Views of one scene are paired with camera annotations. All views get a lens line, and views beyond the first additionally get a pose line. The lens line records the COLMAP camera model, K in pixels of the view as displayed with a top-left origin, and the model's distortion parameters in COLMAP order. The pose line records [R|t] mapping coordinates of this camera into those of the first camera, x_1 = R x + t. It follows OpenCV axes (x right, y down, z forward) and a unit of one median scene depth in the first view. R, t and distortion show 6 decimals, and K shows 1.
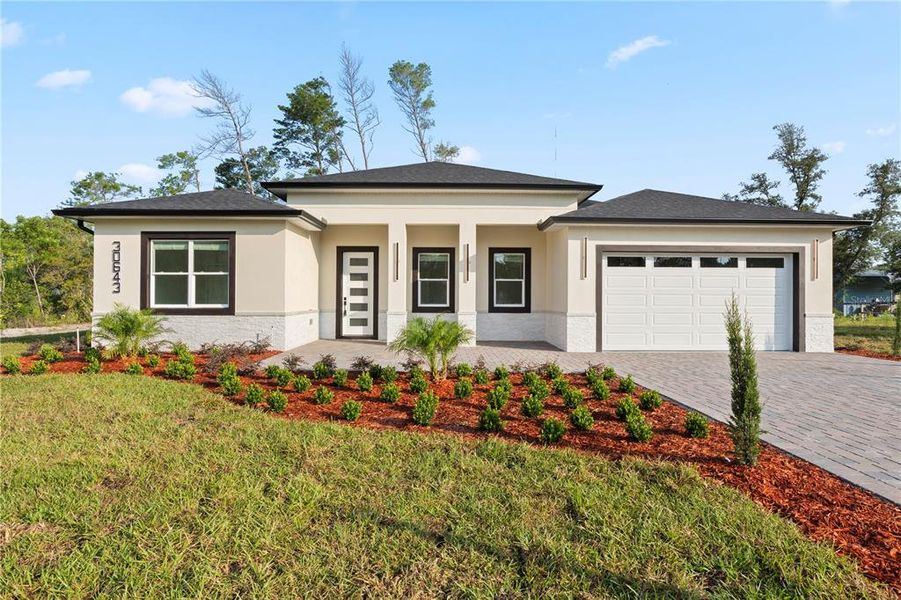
lens RADIAL K [[490.5, 0, 440.7], [0, 490.5, 297.6], [0, 0, 1]] dist [-0.021909, 0.005221]
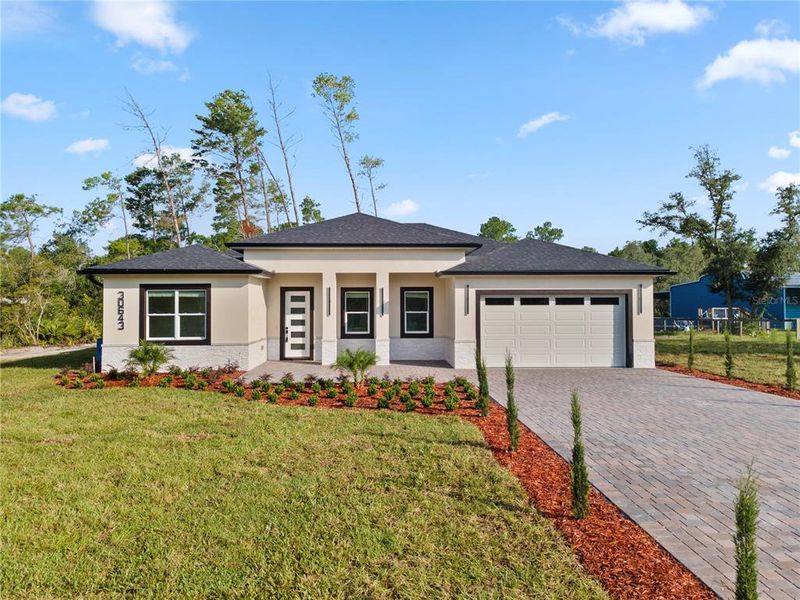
lens RADIAL K [[610.1, 0, 397.5], [0, 610.1, 296.1], [0, 0, 1]] dist [0.058487, -0.018986]
pose [[0.998945, -0.006002, 0.045522, 0.019544], [0.006313, 0.999958, -0.006688, -0.075209], [-0.045480, 0.006968, 0.998941, -0.645919]]
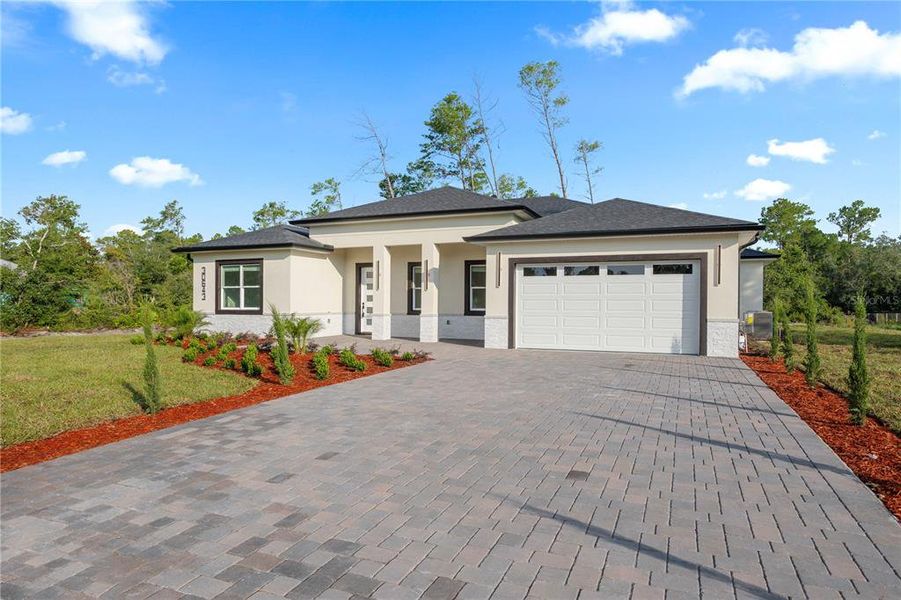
lens RADIAL K [[576.6, 0, 469.1], [0, 576.6, 303.1], [0, 0, 1]] dist [-0.025554, 0.006428]
pose [[0.913814, -0.000545, -0.406132, 0.746131], [0.000967, 0.999999, 0.000834, -0.000342], [0.406131, -0.001154, 0.913814, -0.291783]]
